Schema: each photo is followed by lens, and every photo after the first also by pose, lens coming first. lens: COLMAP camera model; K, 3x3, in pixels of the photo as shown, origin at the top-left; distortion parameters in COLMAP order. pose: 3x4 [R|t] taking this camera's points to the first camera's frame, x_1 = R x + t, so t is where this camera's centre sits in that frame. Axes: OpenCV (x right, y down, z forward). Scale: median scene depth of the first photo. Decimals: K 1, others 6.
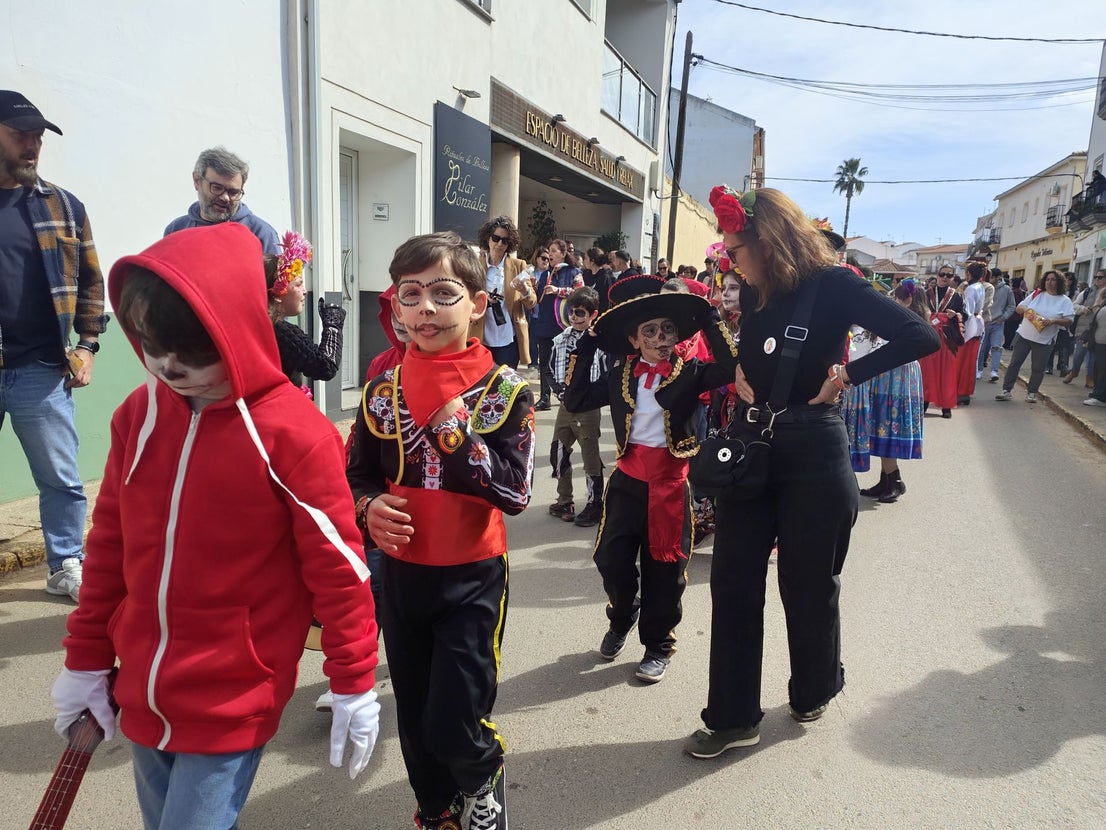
lens RADIAL K [[818.0, 0, 581.1], [0, 818.0, 415.2], [0, 0, 1]] dist [0.104084, -0.106316]
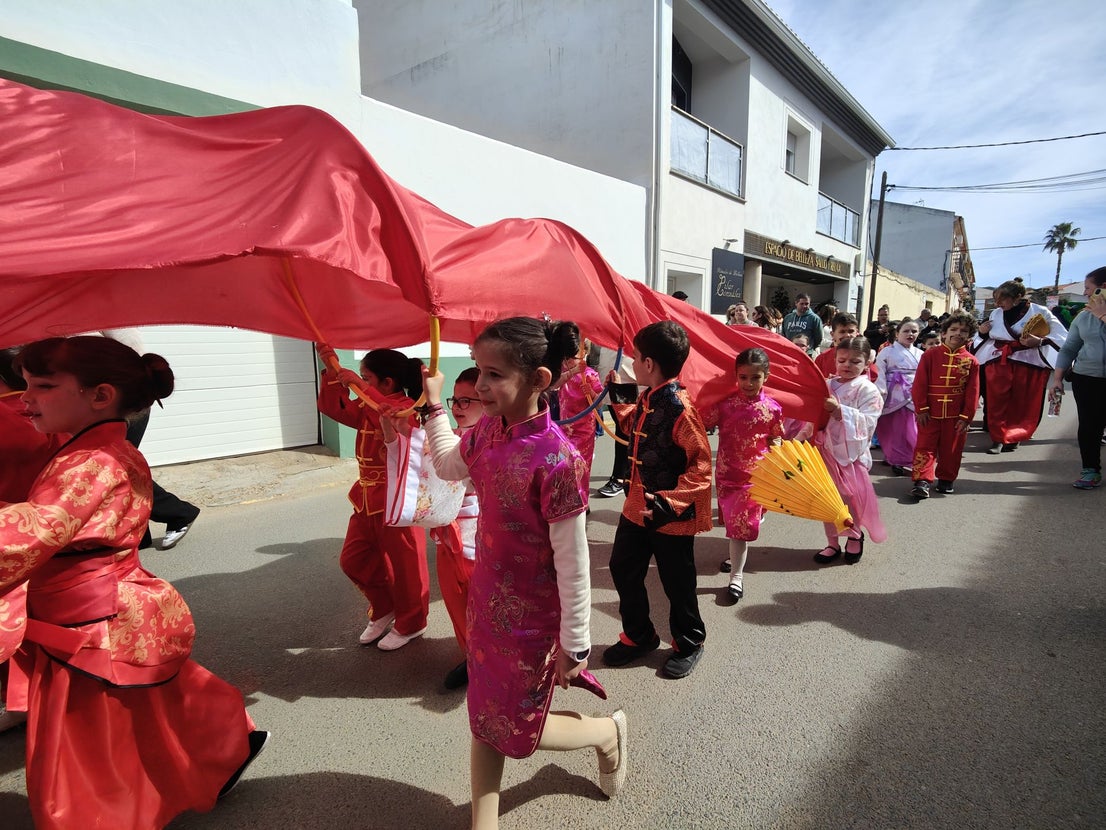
lens RADIAL K [[483.9, 0, 553.0], [0, 483.9, 415.0], [0, 0, 1]] dist [0.000290, -0.003833]
pose [[0.871185, 0.007561, -0.490897, 0.036648], [-0.014827, 0.999831, -0.010912, 0.030541], [0.490731, 0.016785, 0.871149, -0.126535]]
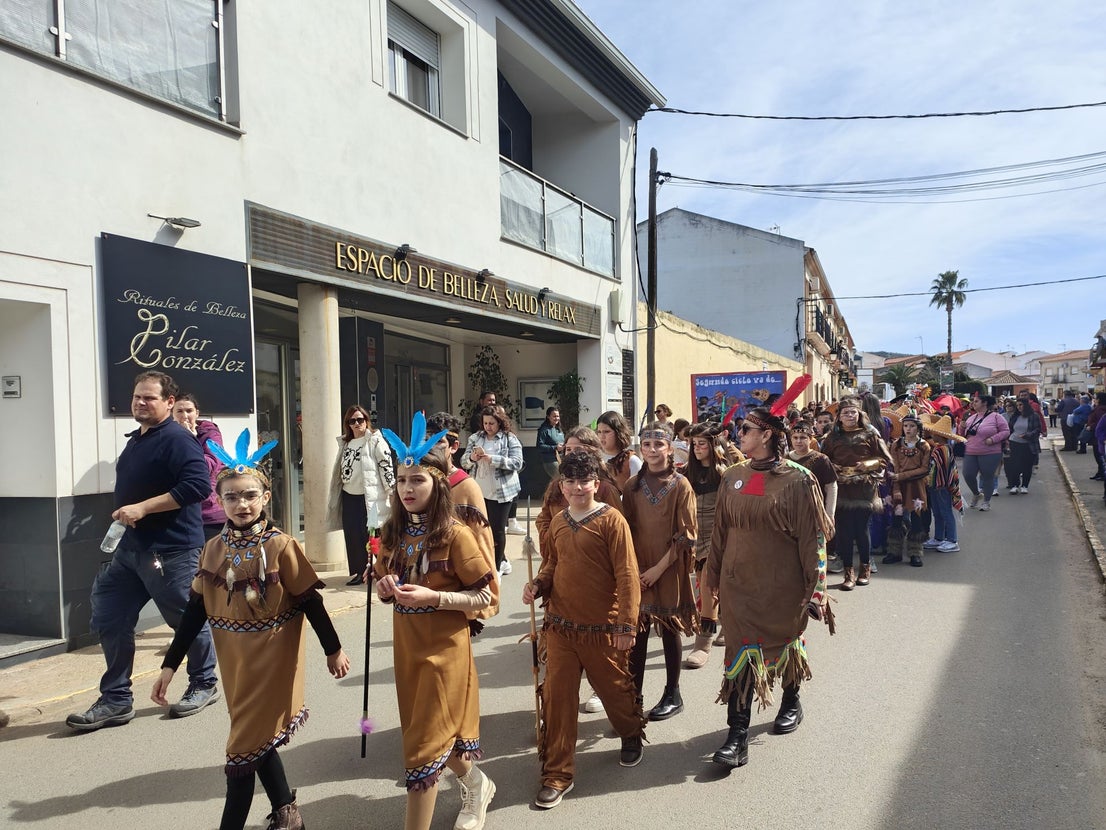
lens RADIAL K [[801.9, 0, 575.4], [0, 801.9, 433.5], [0, 0, 1]] dist [0.087426, -0.052005]
pose [[0.986125, -0.063864, -0.153228, 0.174407], [0.041826, 0.988844, -0.142965, -0.041808], [0.160648, 0.134573, 0.977795, 0.194191]]
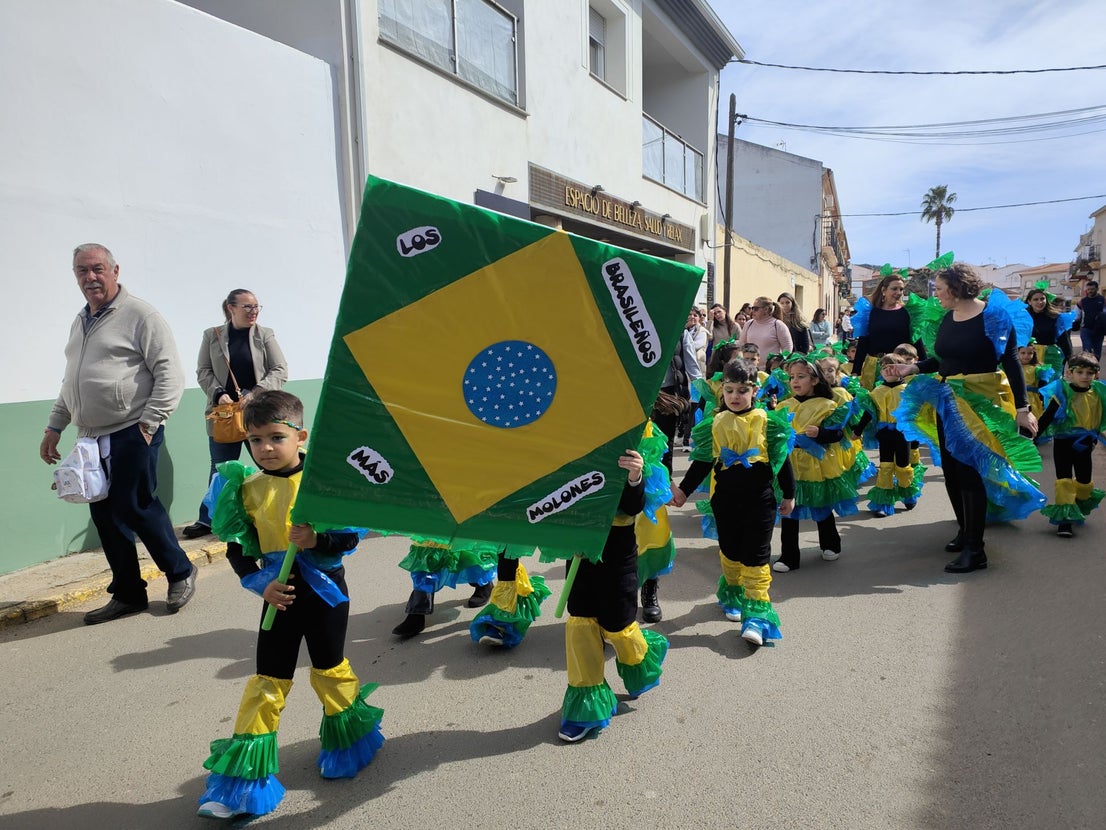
lens RADIAL K [[811.3, 0, 585.2], [0, 811.3, 399.6], [0, 0, 1]] dist [0.075966, 0.001777]
pose [[0.991765, -0.051093, -0.117437, 0.049606], [0.042447, 0.996281, -0.074978, 0.004089], [0.120831, 0.069376, 0.990246, -0.049278]]
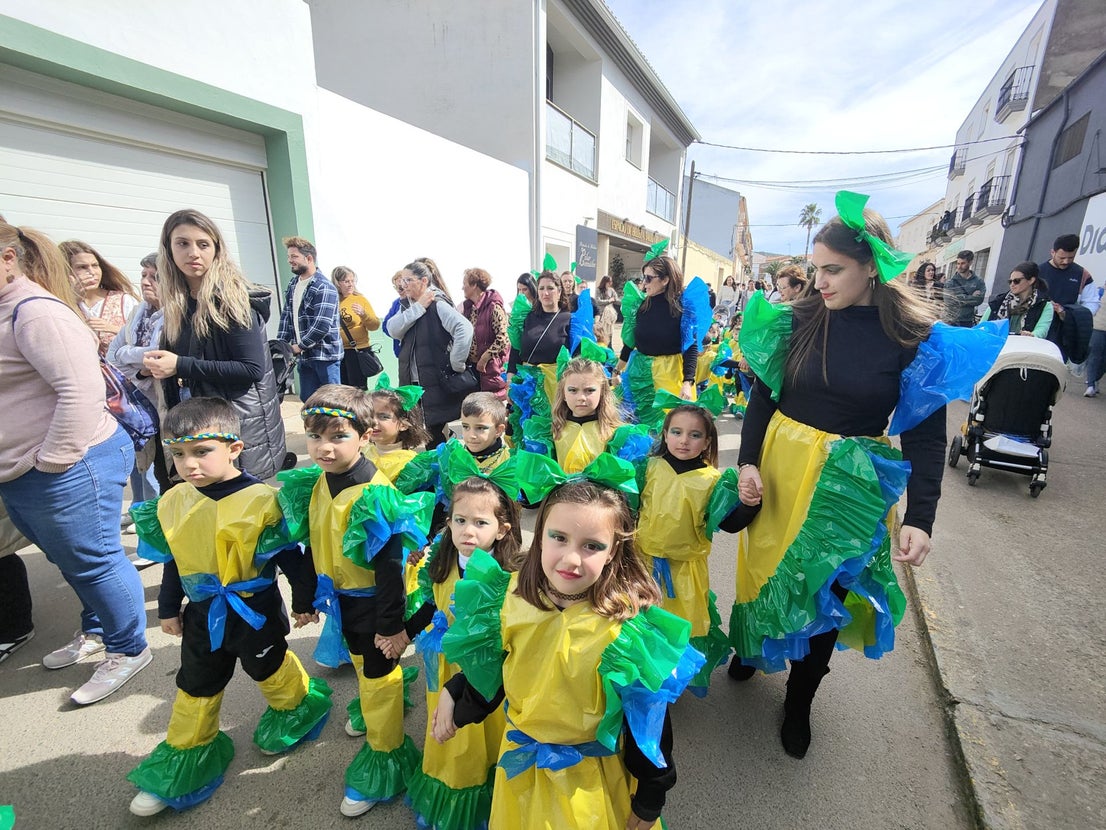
lens RADIAL K [[511.6, 0, 565.1], [0, 511.6, 411.1], [0, 0, 1]] dist [0.030428, -0.000029]
pose [[0.989911, -0.005986, -0.141561, 0.001912], [0.015912, 0.997484, 0.069090, 0.036668], [0.140792, -0.070646, 0.987516, -0.287160]]
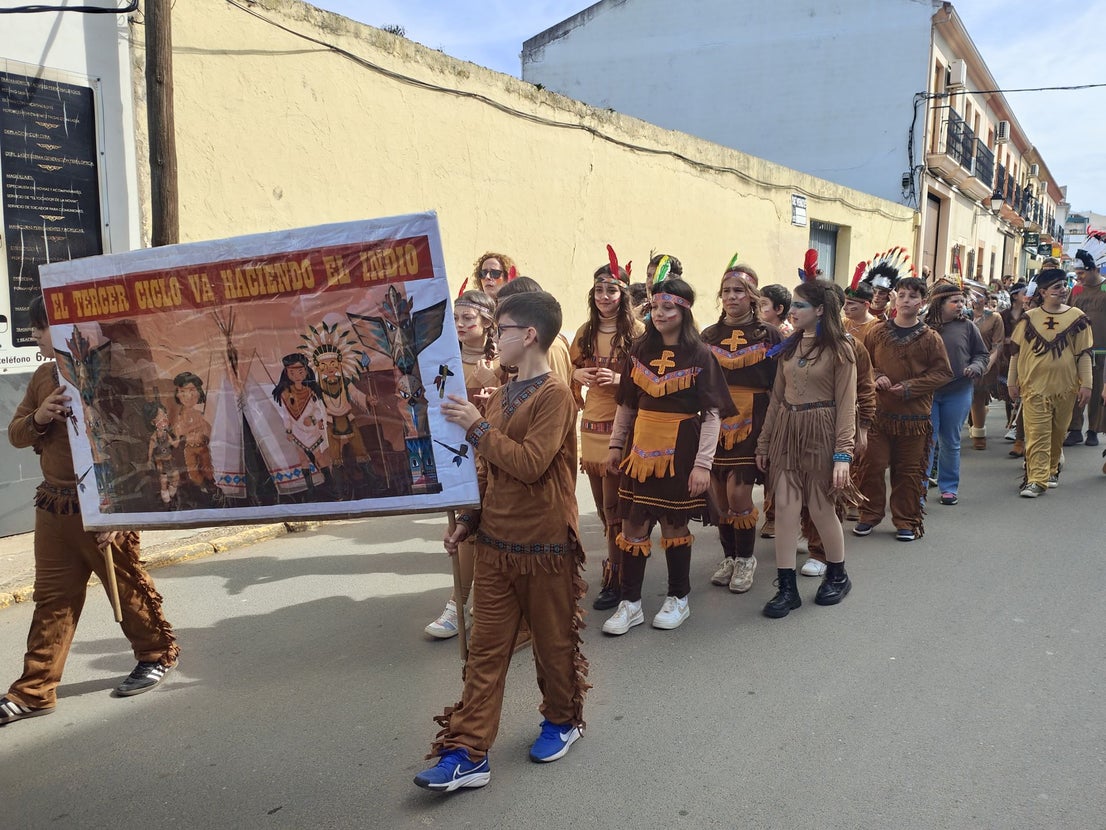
lens RADIAL K [[880.5, 0, 598.1], [0, 880.5, 397.6], [0, 0, 1]] dist [0.110769, -0.081236]
pose [[0.949416, -0.004895, -0.313984, 0.398561], [-0.010297, 0.998856, -0.046707, -0.132802], [0.313853, 0.047578, 0.948279, 0.834276]]
